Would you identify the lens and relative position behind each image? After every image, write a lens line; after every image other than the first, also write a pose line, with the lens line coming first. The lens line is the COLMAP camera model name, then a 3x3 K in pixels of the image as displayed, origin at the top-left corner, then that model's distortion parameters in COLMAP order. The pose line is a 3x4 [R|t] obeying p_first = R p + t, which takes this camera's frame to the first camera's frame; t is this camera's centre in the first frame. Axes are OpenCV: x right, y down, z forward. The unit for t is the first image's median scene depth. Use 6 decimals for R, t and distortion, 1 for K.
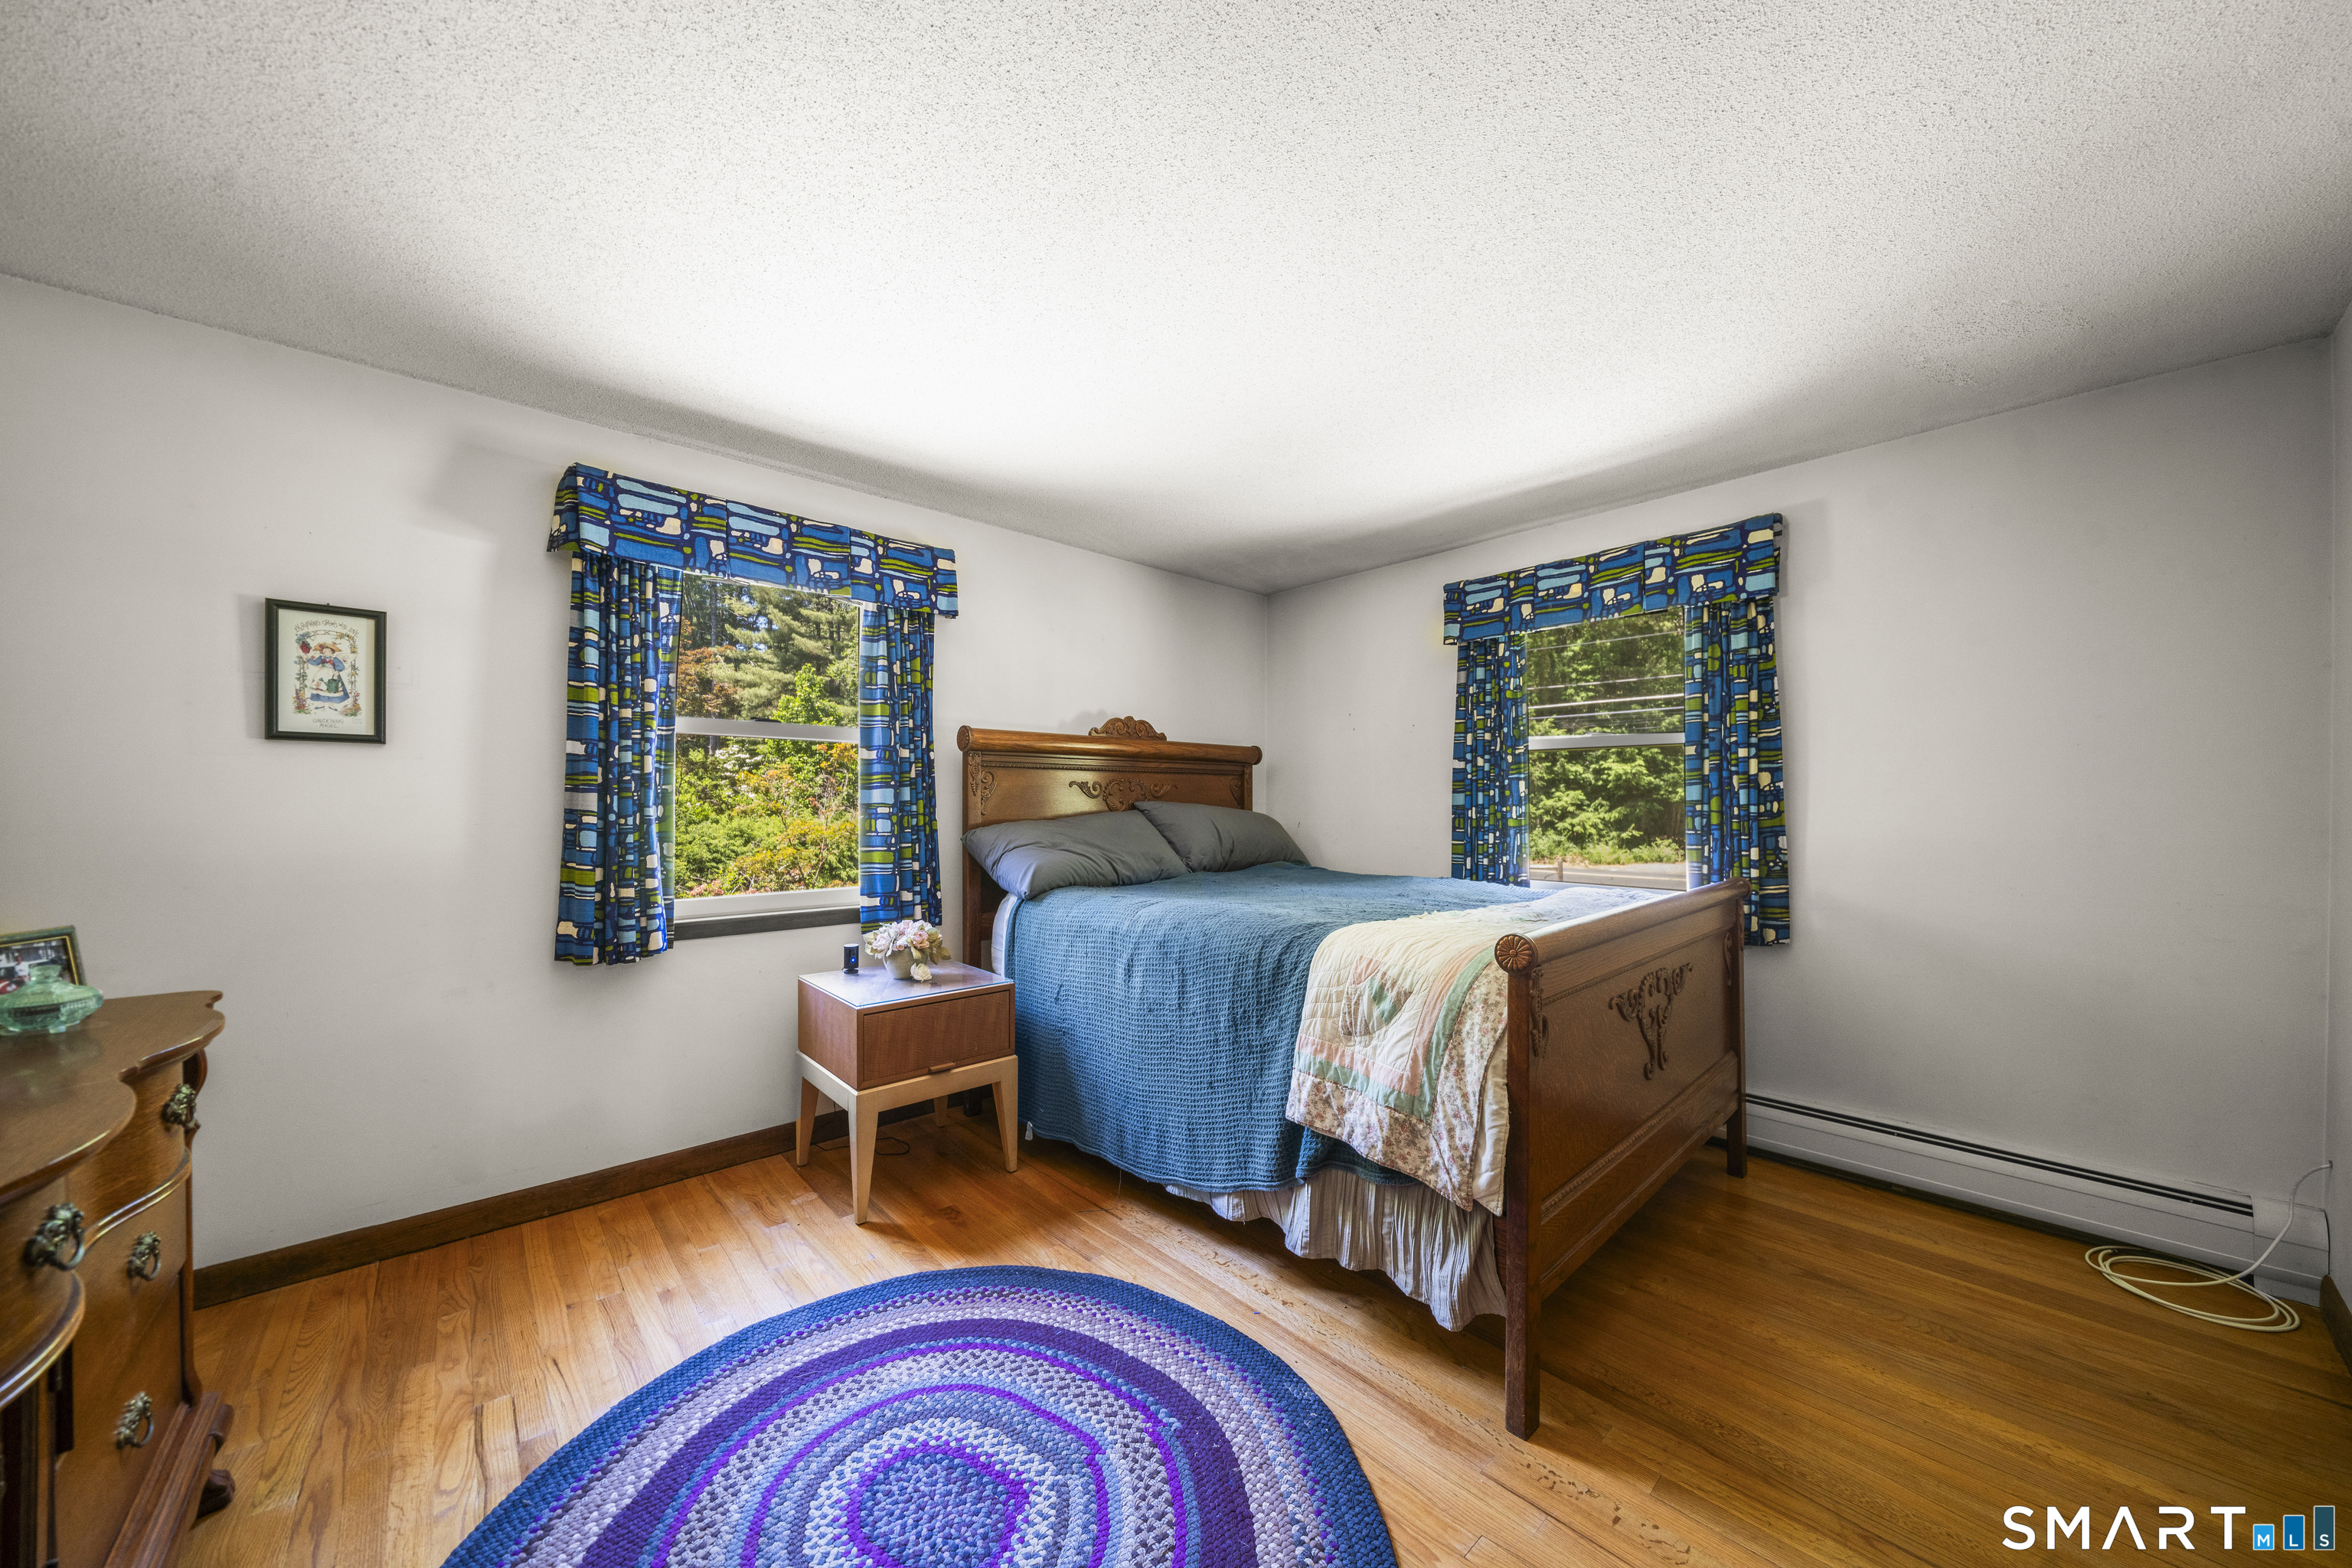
lens RADIAL K [[803.2, 0, 1146.7], [0, 803.2, 805.8], [0, 0, 1]] dist [0.000183, 0.000028]
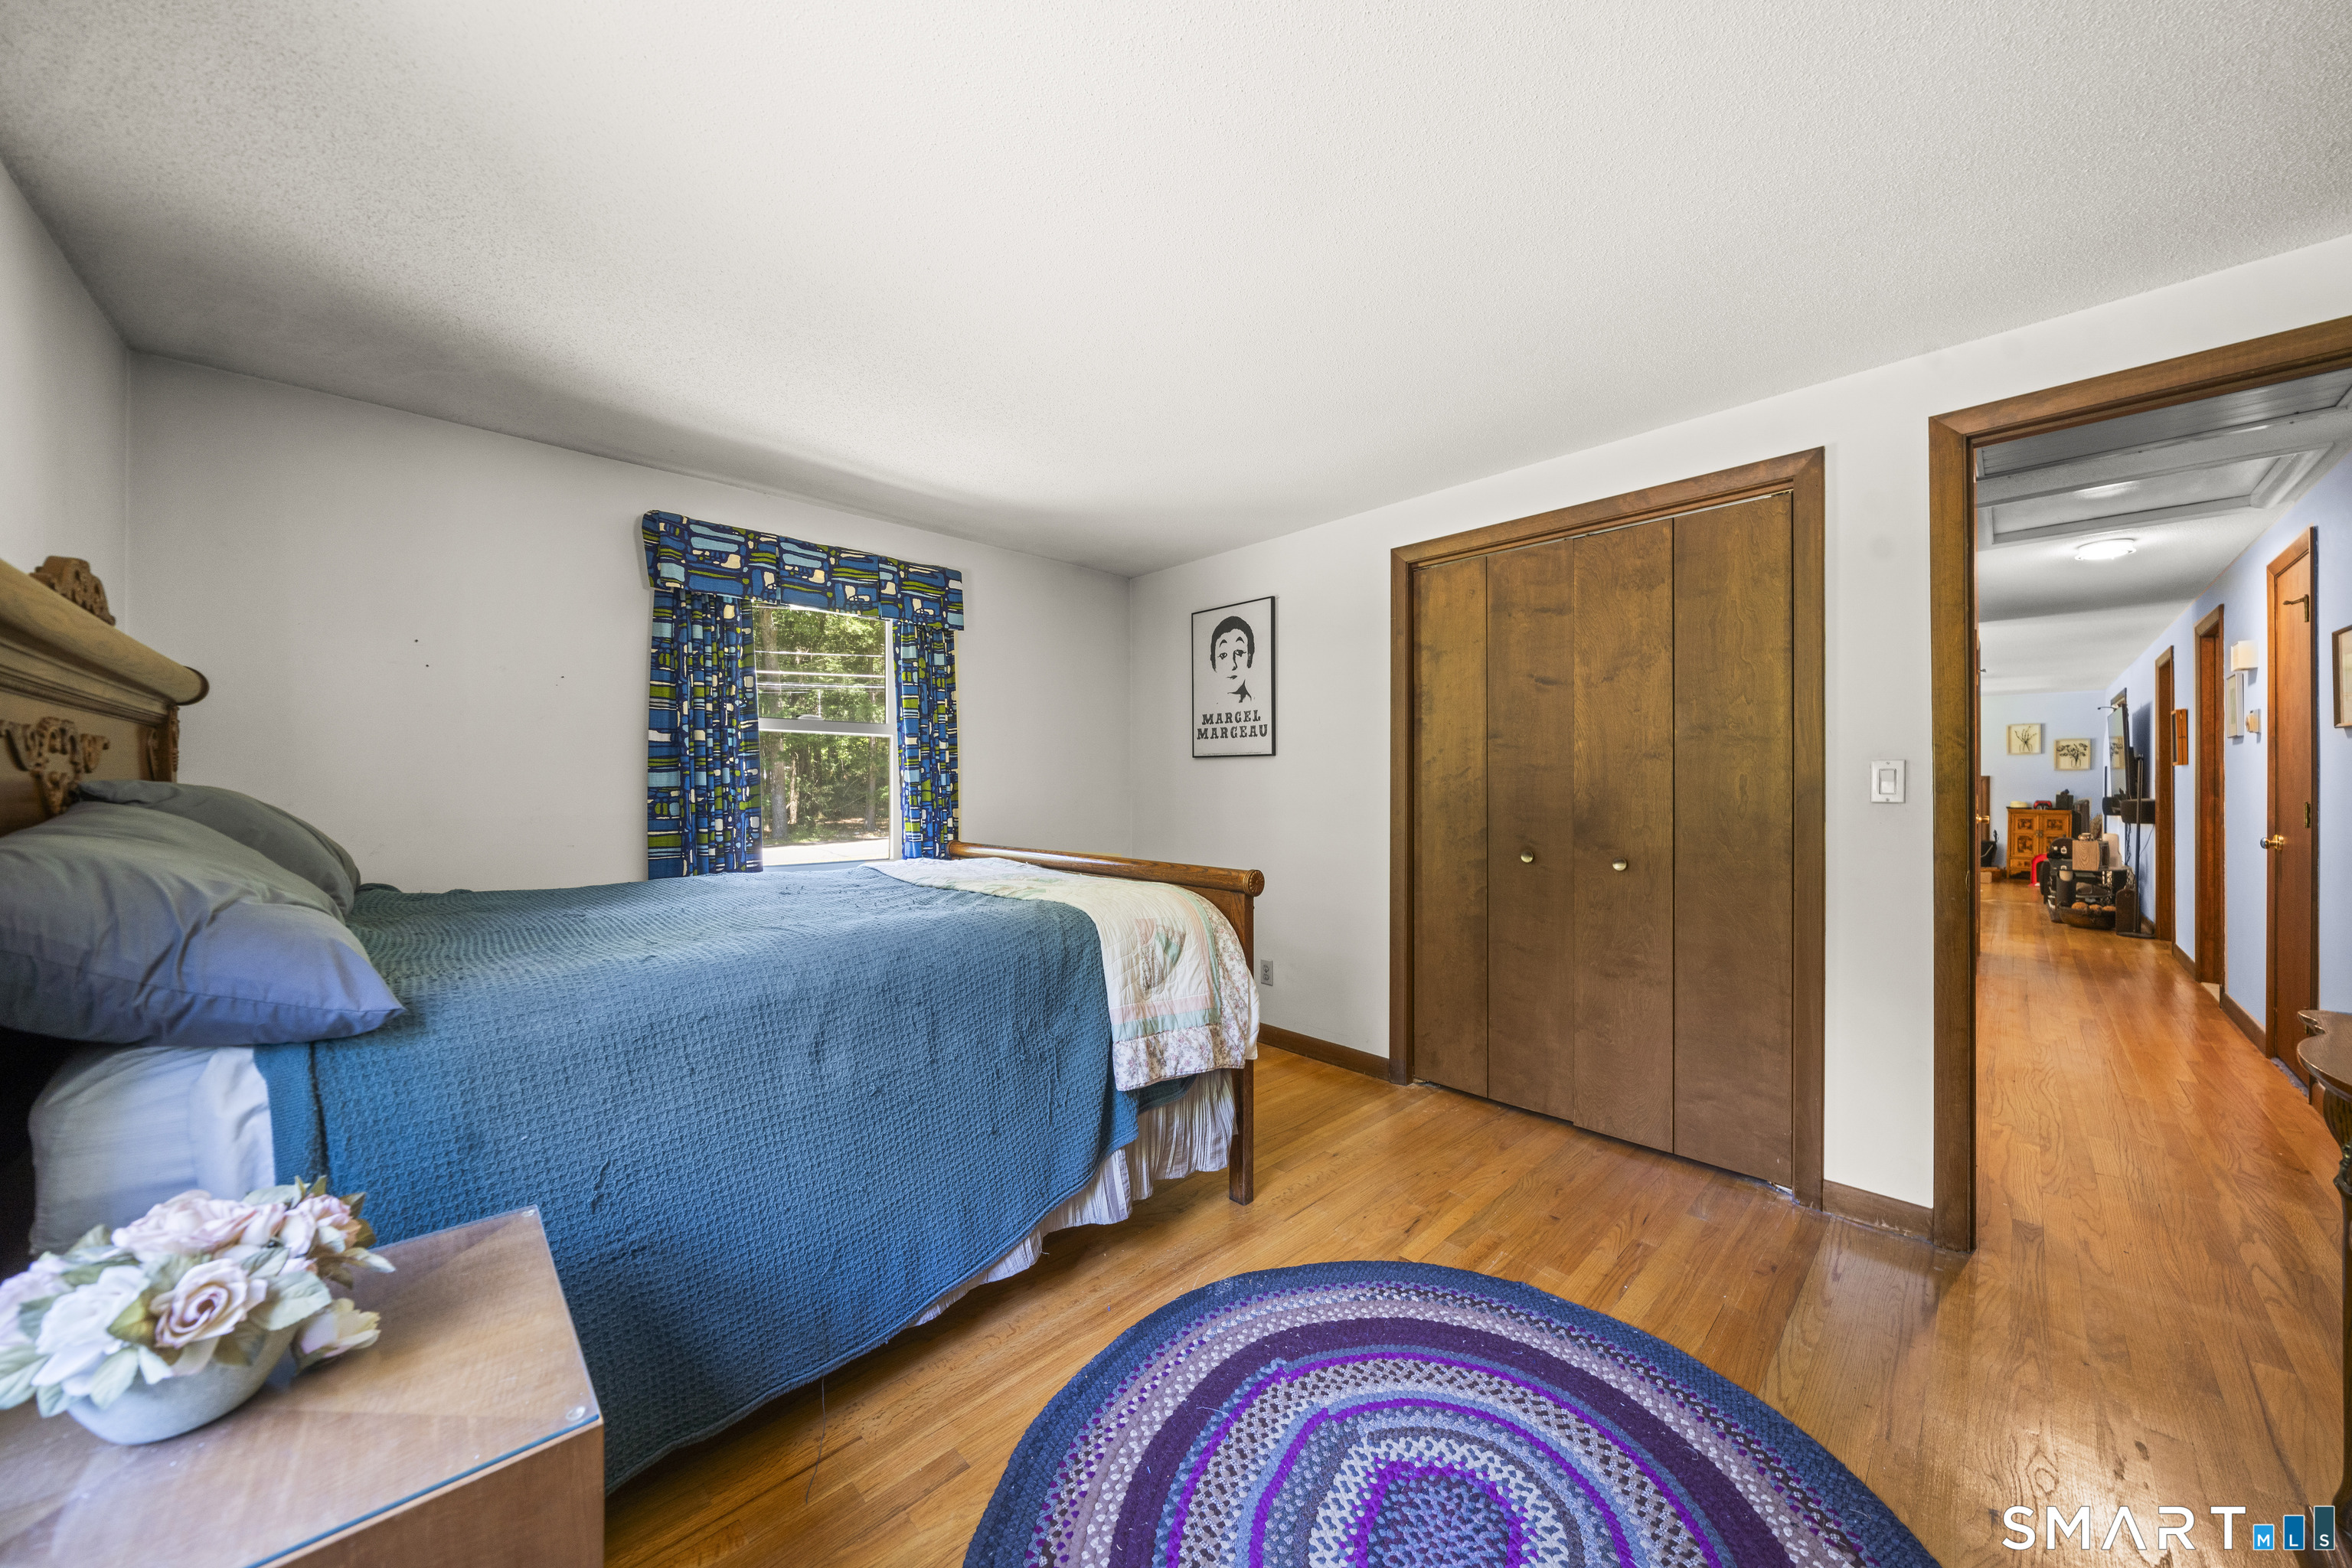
lens RADIAL K [[818.1, 0, 1183.7], [0, 818.1, 780.6], [0, 0, 1]] dist [-0.001807, -0.000242]
pose [[-0.048946, 0.004900, 0.998789, -0.719912], [0.004713, 0.999978, -0.004675, -0.001299], [-0.998790, 0.004478, -0.048968, 0.804087]]
